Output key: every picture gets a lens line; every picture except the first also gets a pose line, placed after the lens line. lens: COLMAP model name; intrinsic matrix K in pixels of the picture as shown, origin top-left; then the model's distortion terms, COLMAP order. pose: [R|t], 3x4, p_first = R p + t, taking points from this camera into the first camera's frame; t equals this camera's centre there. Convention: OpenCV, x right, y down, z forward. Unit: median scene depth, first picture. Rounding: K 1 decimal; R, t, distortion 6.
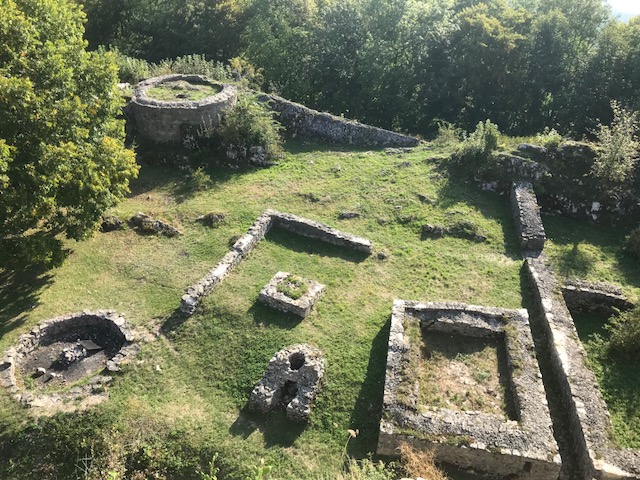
lens RADIAL K [[519.5, 0, 315.3], [0, 519.5, 239.9], [0, 0, 1]] dist [0.033147, -0.069913]
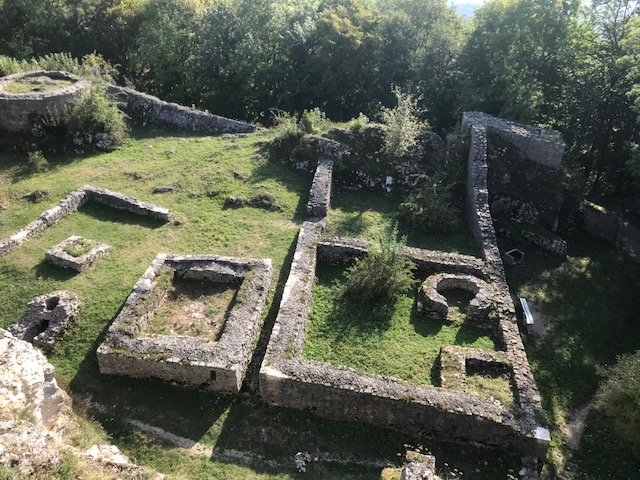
lens RADIAL K [[519.5, 0, 326.2], [0, 519.5, 241.9], [0, 0, 1]] dist [0.033147, -0.069913]
pose [[0.998889, -0.021304, 0.042033, 0.368674], [0.021810, 0.999695, -0.011613, 0.085180], [-0.041773, 0.012517, 0.999049, -0.133969]]
